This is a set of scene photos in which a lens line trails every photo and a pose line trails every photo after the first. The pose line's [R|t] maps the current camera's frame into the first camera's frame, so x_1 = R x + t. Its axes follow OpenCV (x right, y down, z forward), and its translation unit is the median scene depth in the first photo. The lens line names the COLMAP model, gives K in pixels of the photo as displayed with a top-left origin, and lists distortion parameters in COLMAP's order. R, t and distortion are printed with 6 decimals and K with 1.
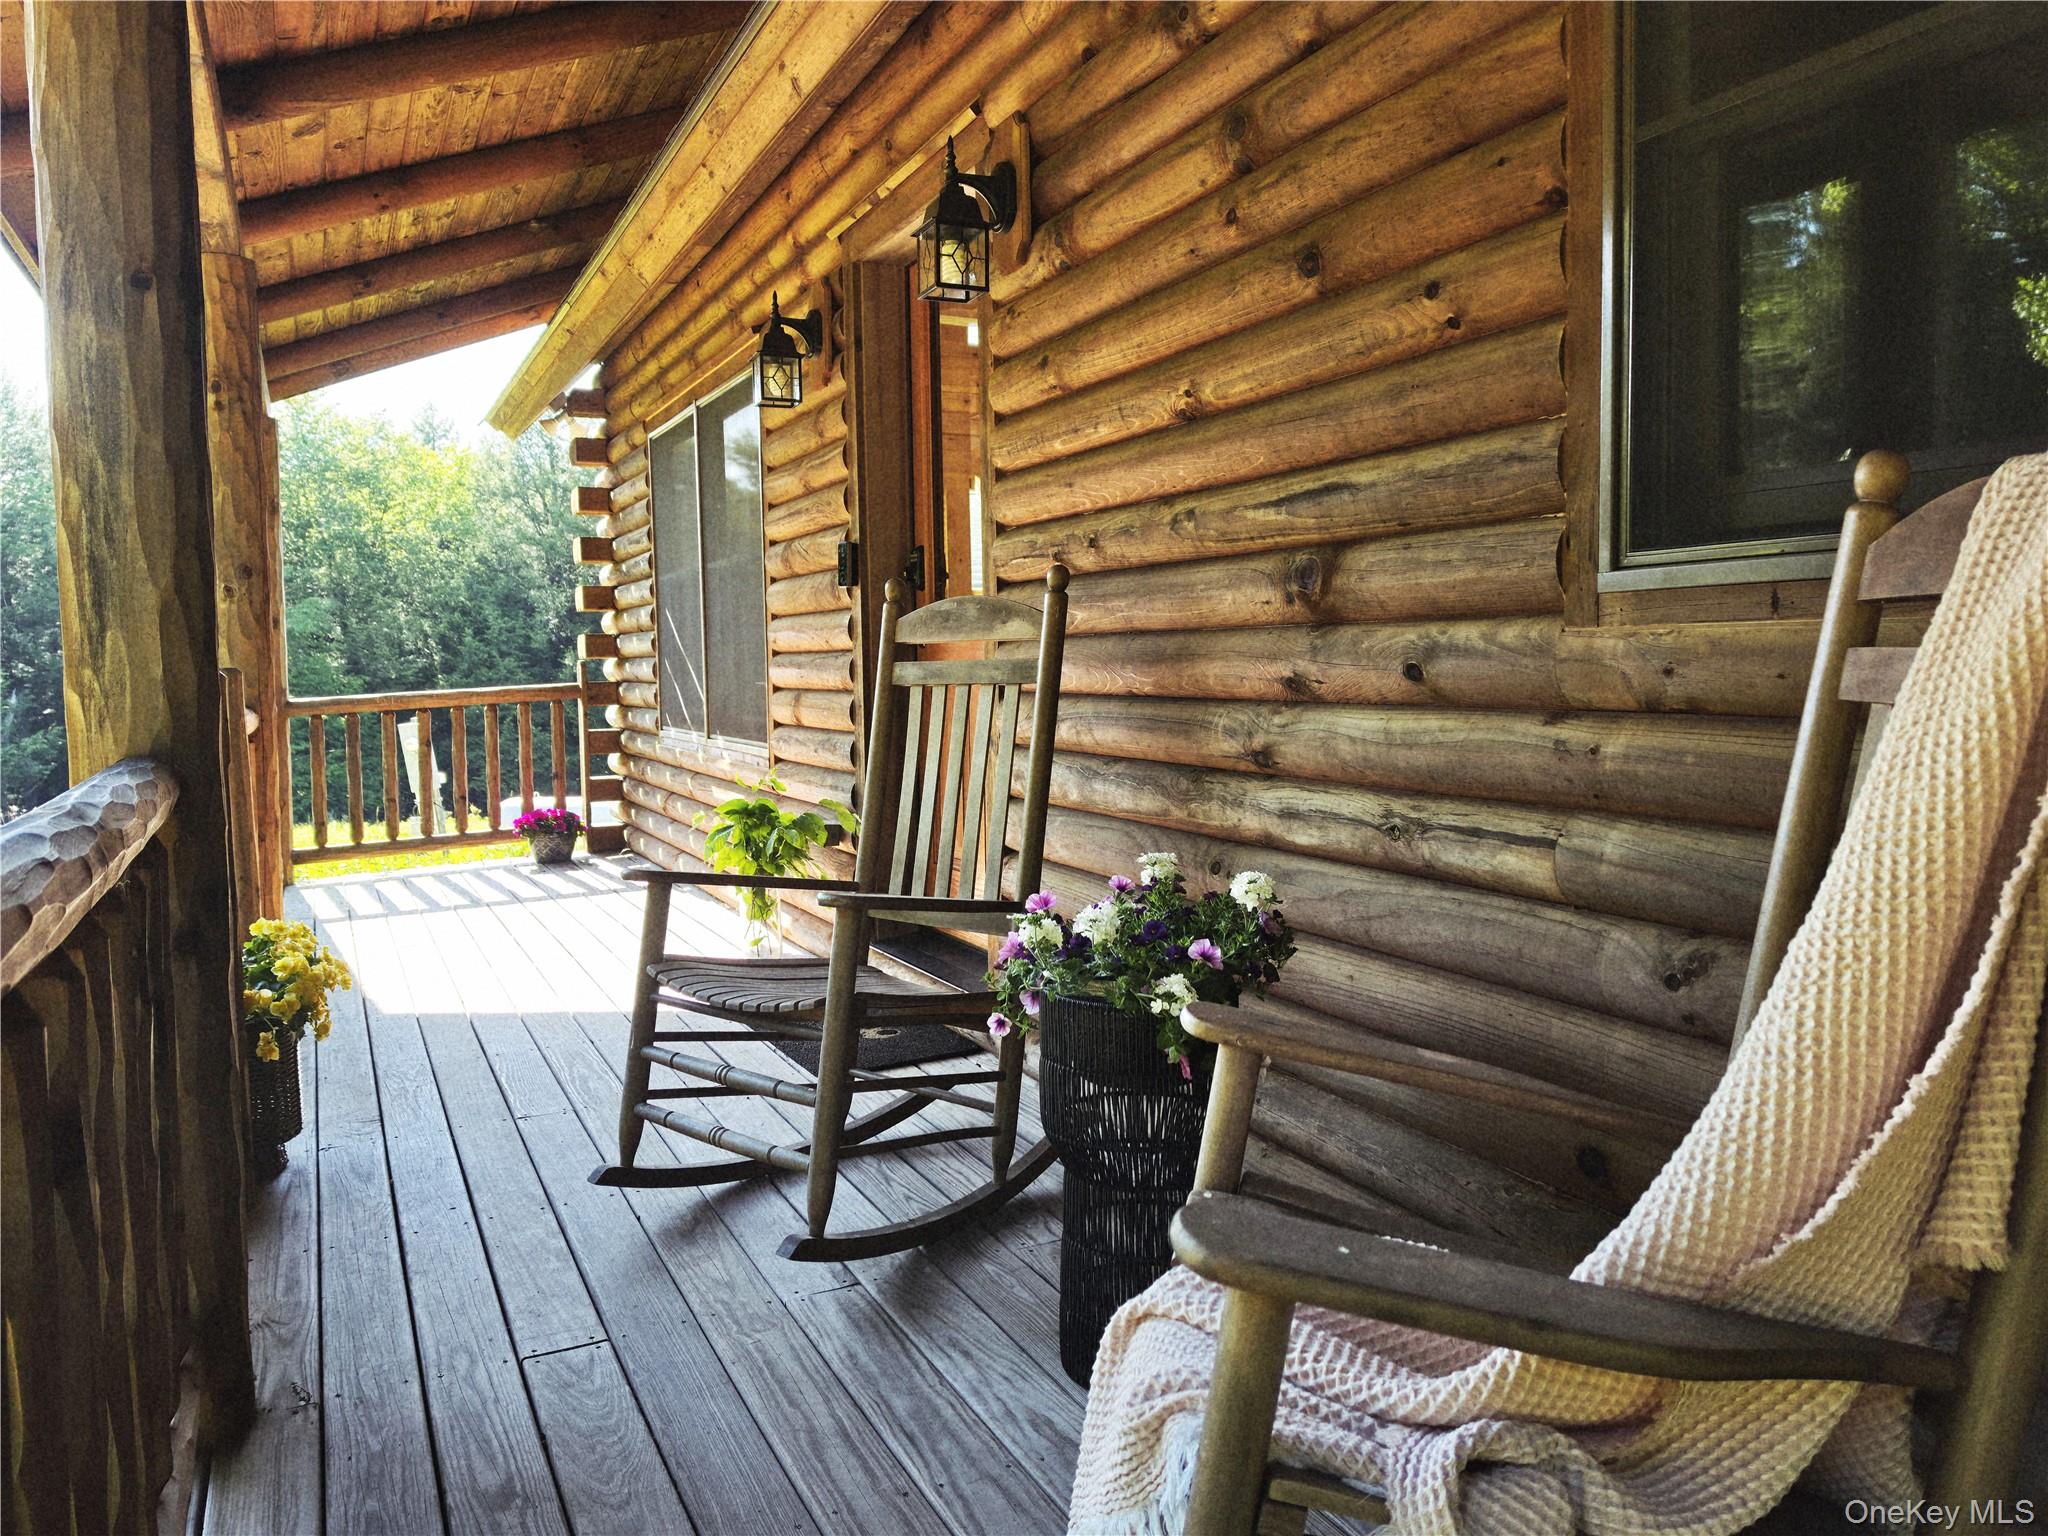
lens RADIAL K [[1432.8, 0, 1024.0], [0, 1432.8, 768.0], [0, 0, 1]] dist [0.064437, -0.146759]
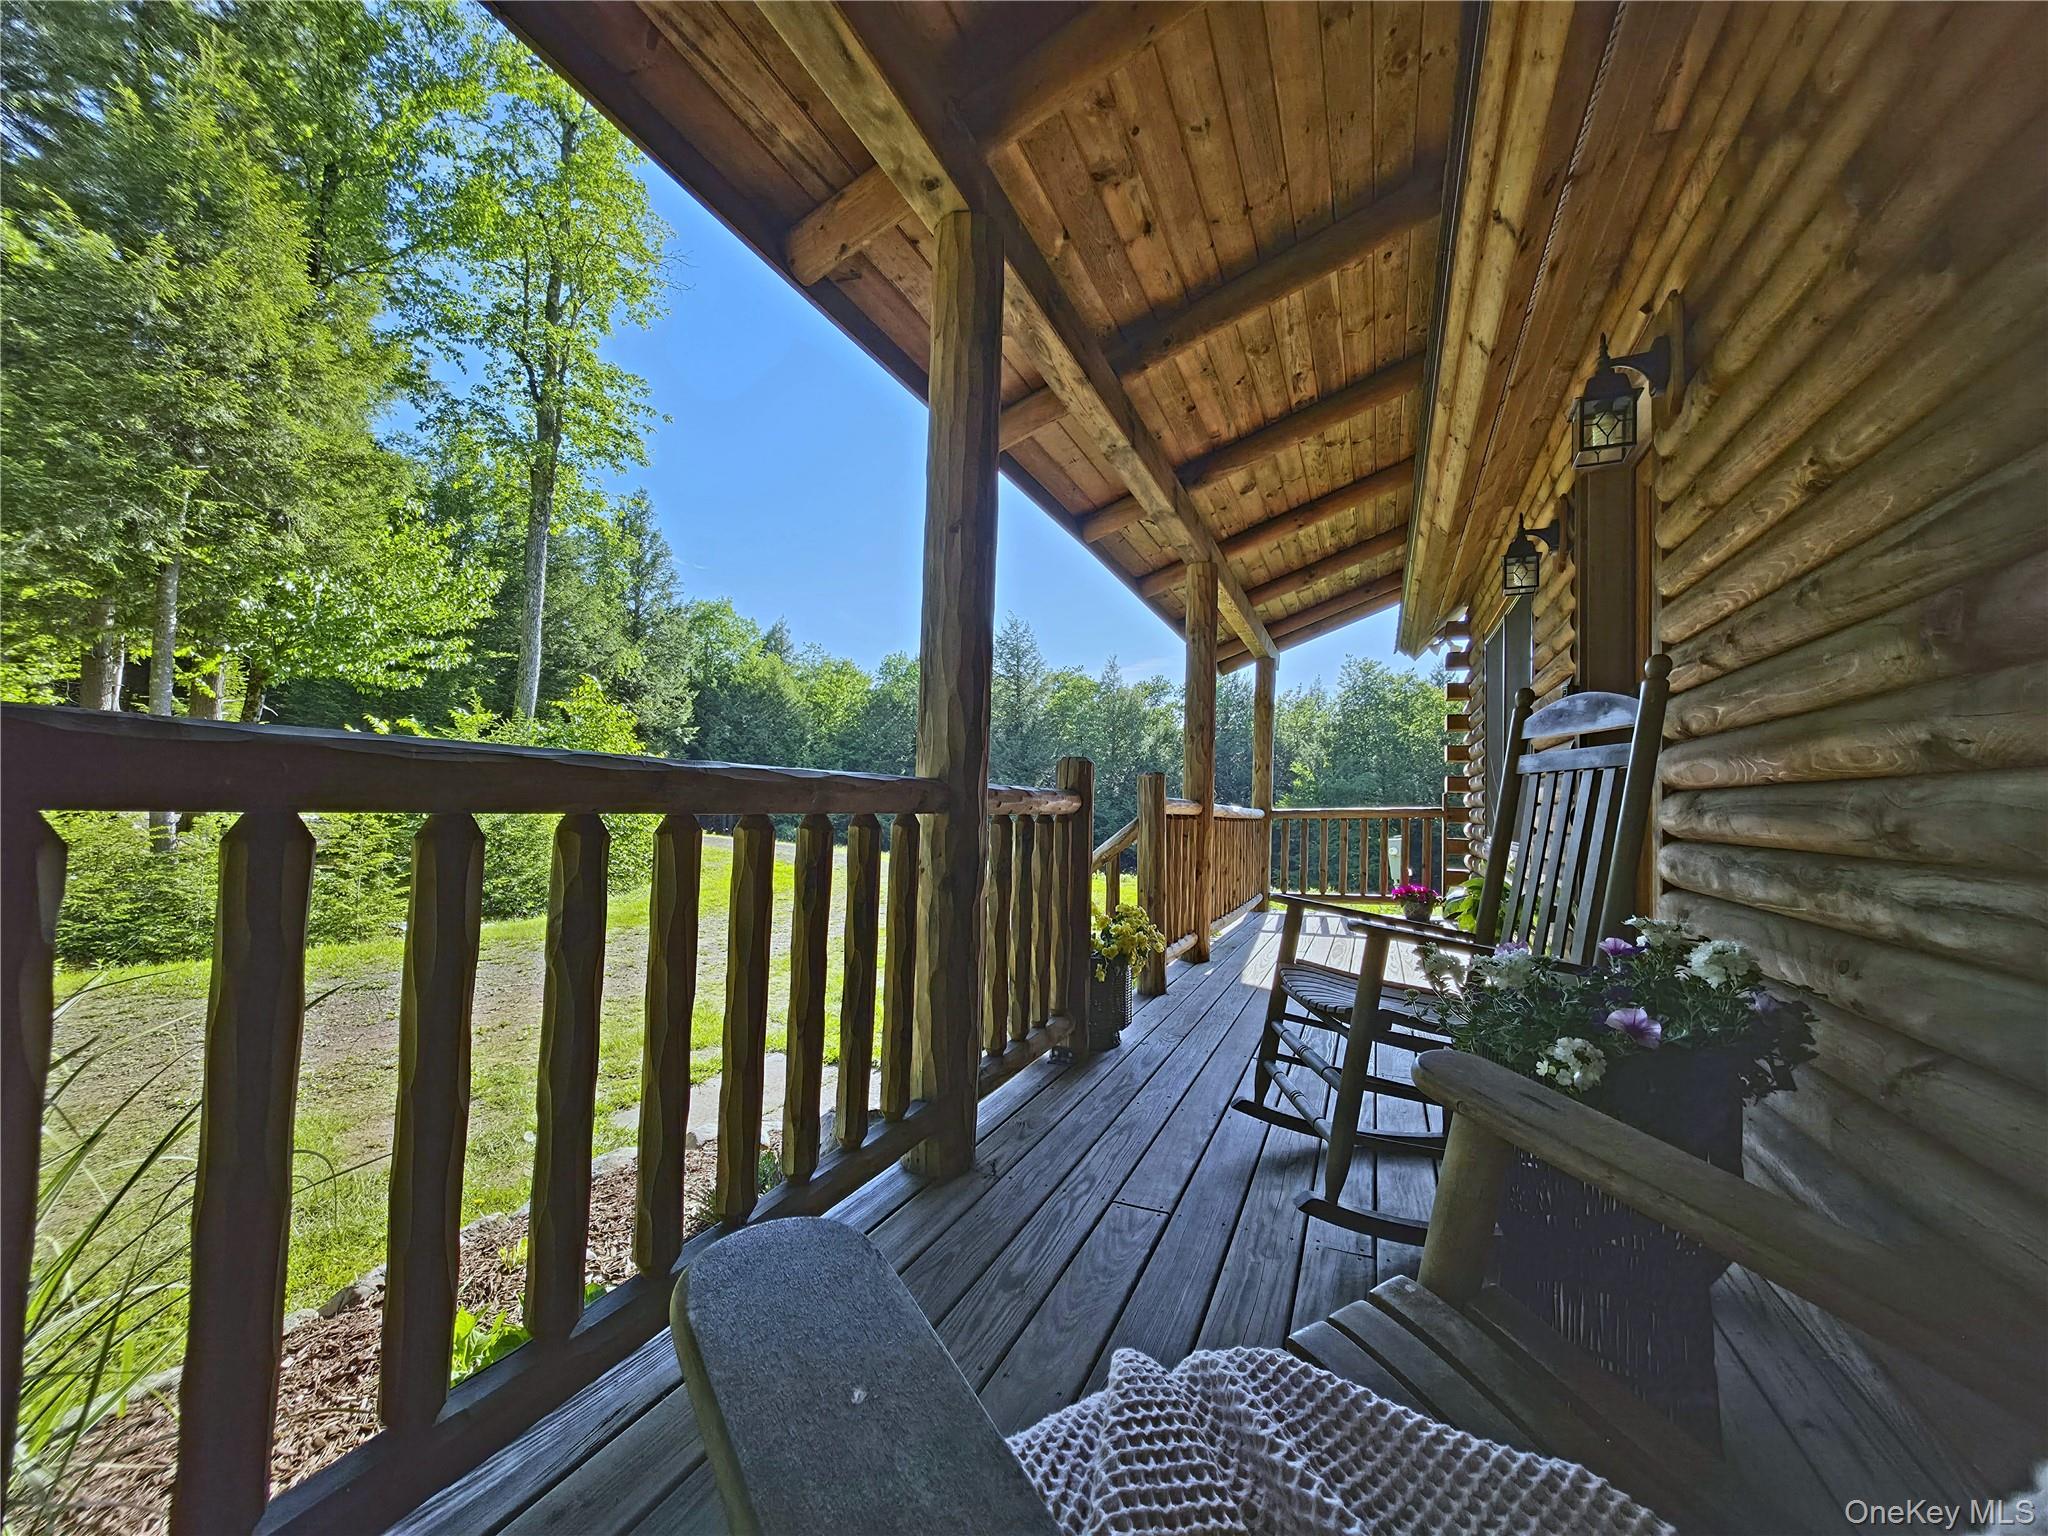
lens RADIAL K [[808.4, 0, 1024.0], [0, 808.4, 768.0], [0, 0, 1]] dist [0.000963, -0.000355]
pose [[0.648128, 0.000997, -0.761531, 0.181759], [-0.096271, 0.992083, -0.080637, 0.036117], [0.755422, 0.125576, 0.643093, 0.276958]]
